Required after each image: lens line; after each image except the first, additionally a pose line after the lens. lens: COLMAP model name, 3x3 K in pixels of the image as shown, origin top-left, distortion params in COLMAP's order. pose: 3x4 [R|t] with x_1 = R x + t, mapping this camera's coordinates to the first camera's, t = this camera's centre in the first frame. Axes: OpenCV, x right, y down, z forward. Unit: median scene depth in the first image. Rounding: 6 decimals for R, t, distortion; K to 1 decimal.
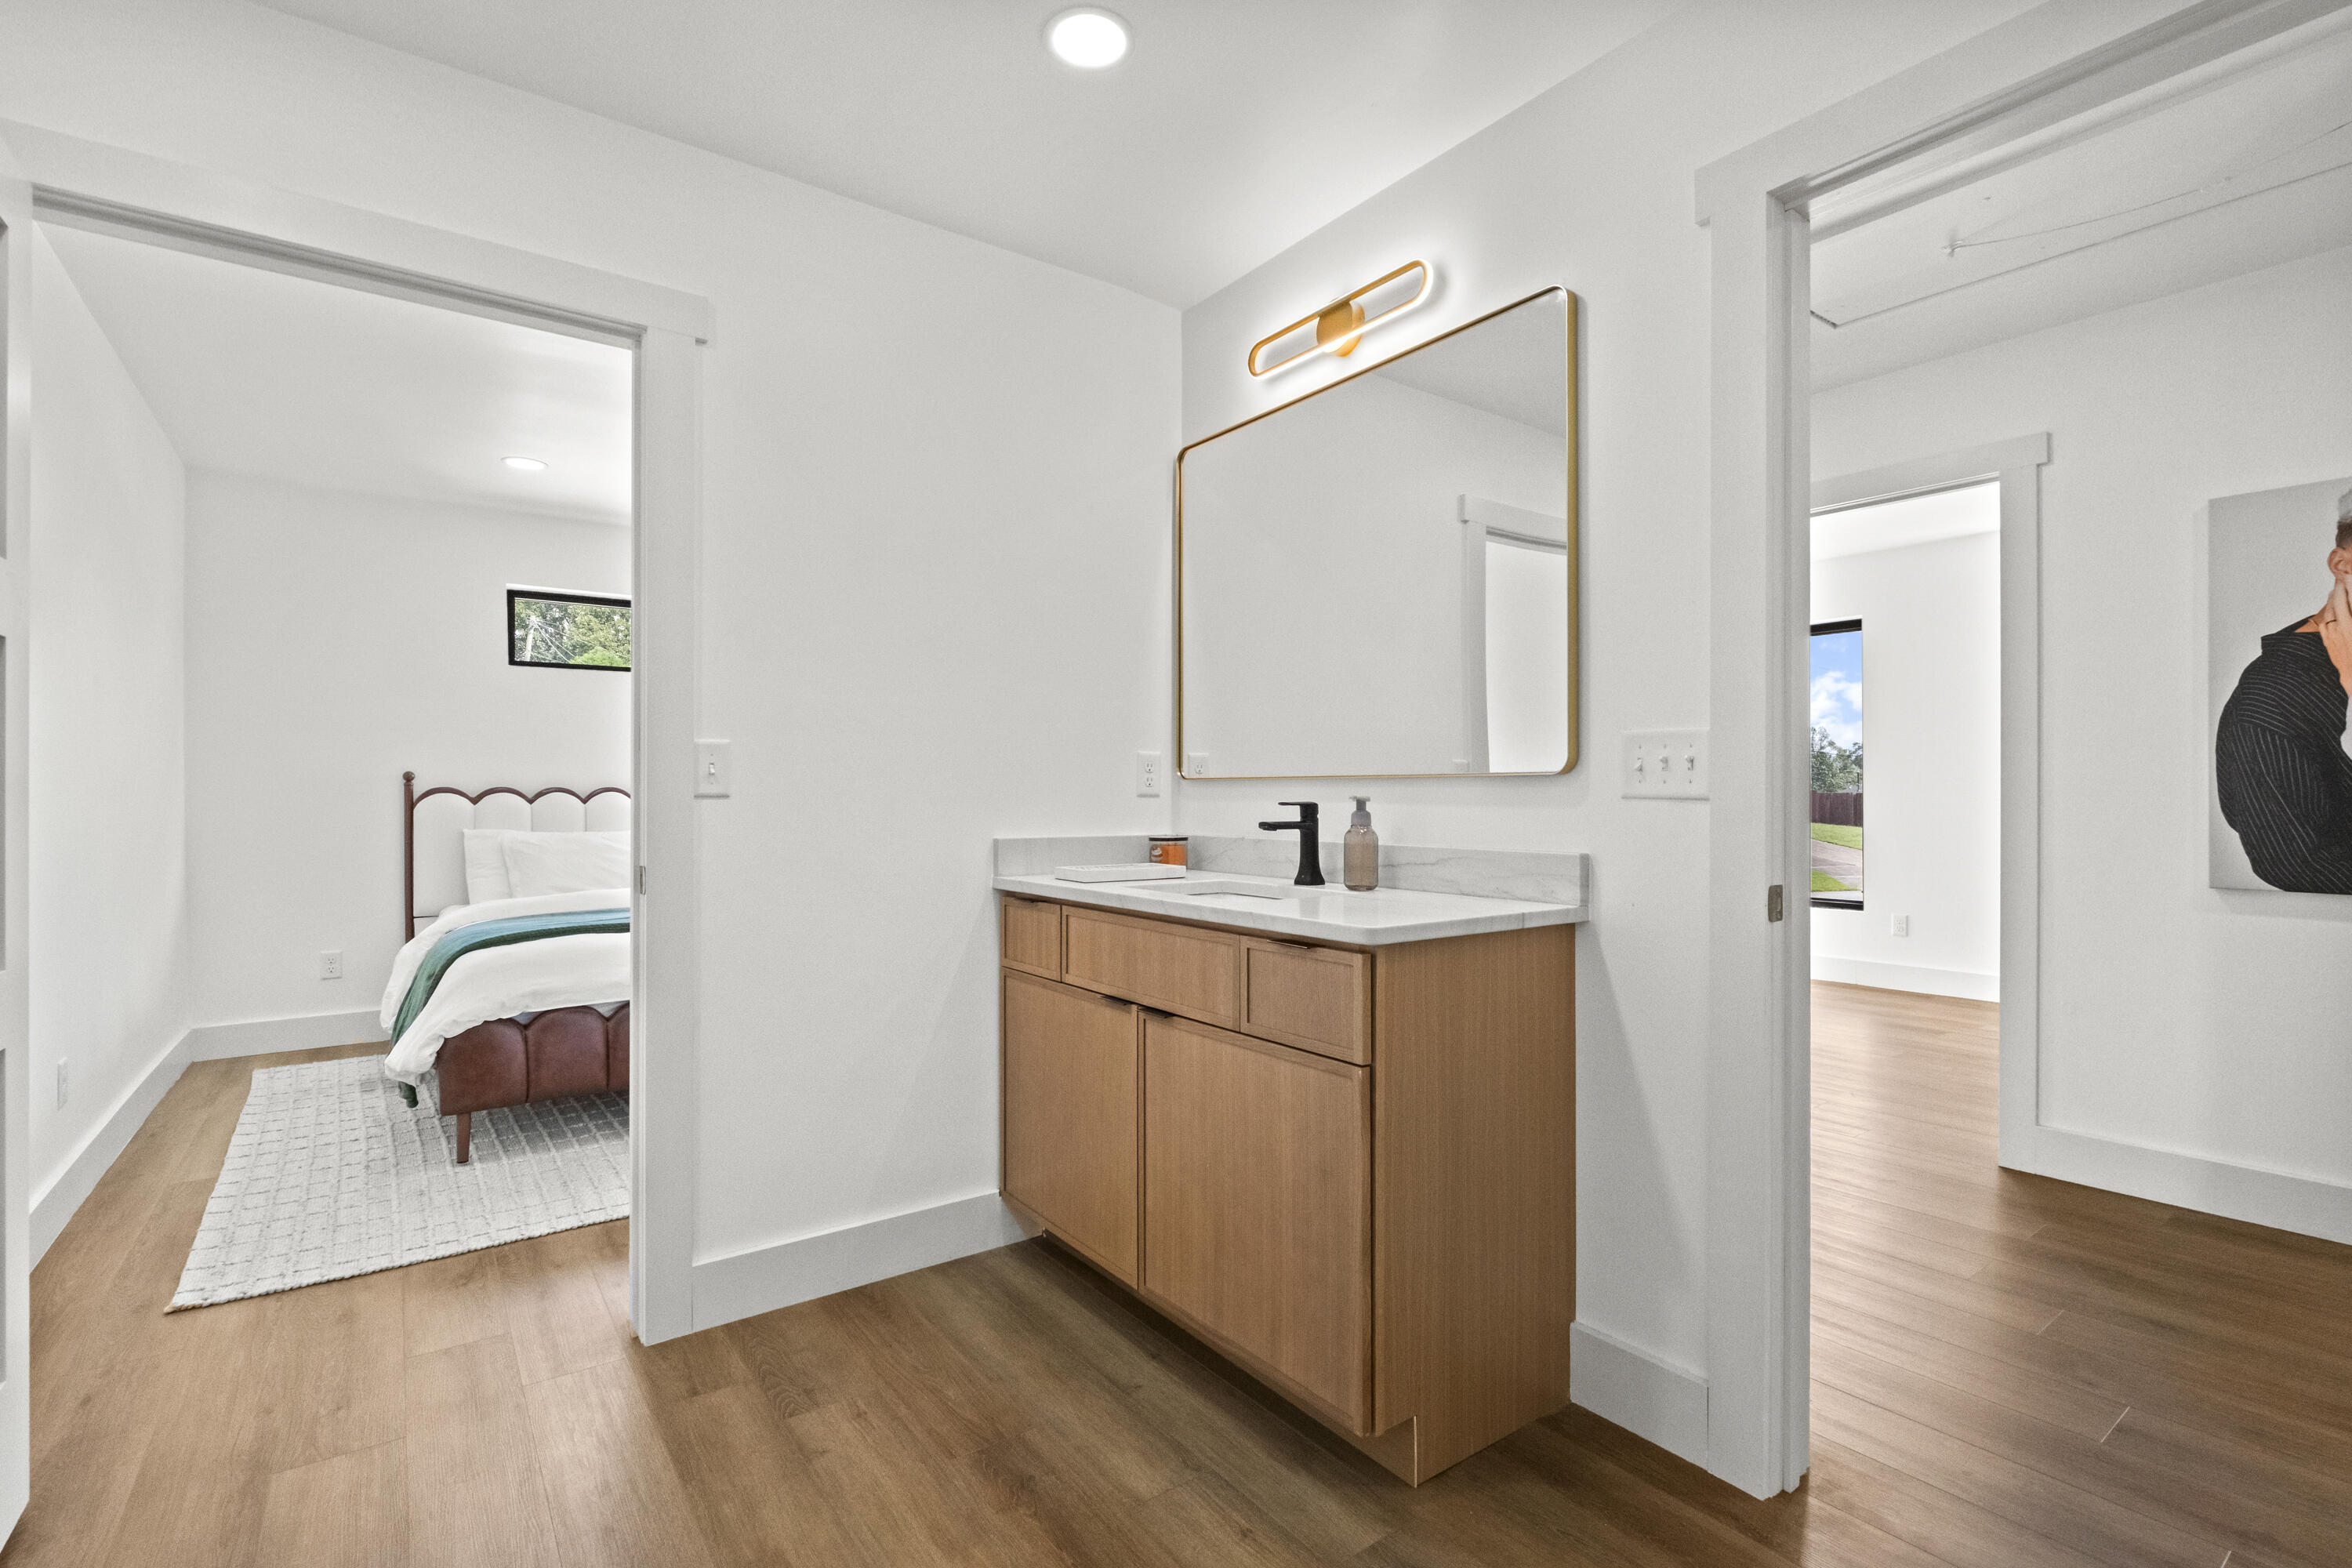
lens RADIAL K [[1075.9, 0, 1180.9], [0, 1075.9, 786.5], [0, 0, 1]] dist [-0.012369, 0.000589]
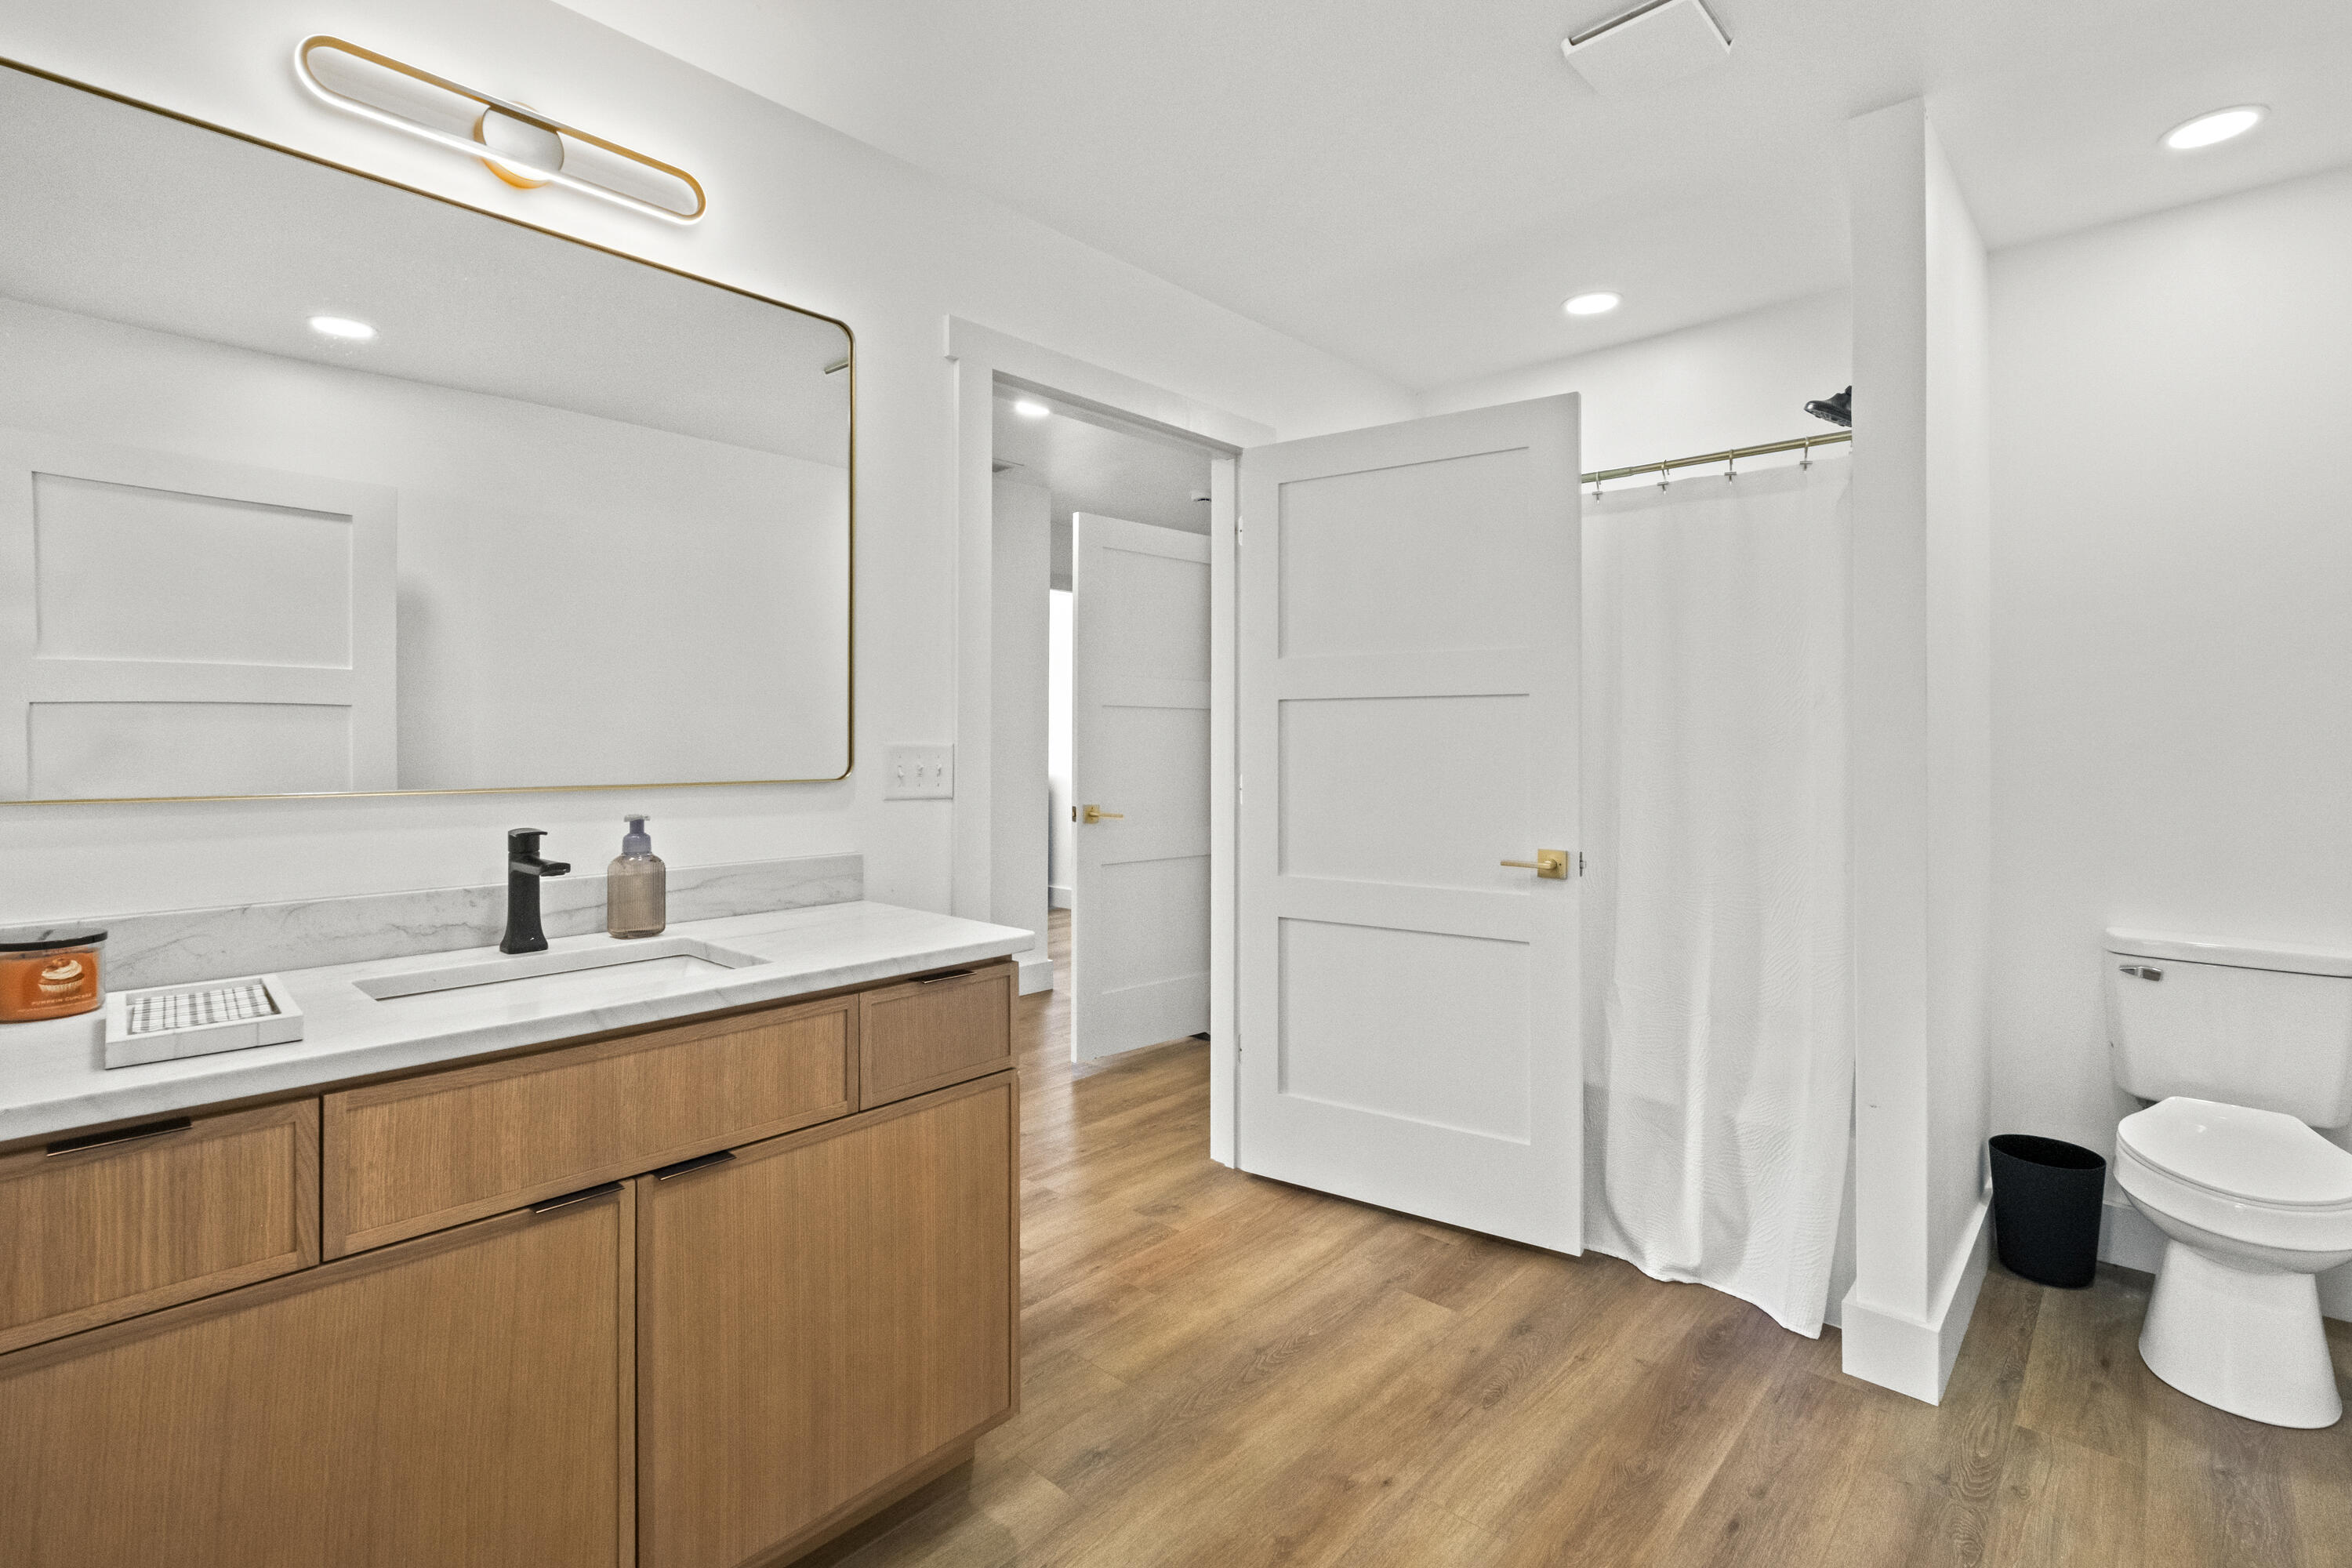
lens RADIAL K [[1075.9, 0, 1127.0], [0, 1075.9, 740.2], [0, 0, 1]] dist [-0.012369, 0.000589]
pose [[-0.179419, 0.001936, 0.983771, -0.677096], [-0.005749, 0.999979, -0.003017, -0.045359], [-0.983756, -0.006197, -0.179404, 0.818774]]
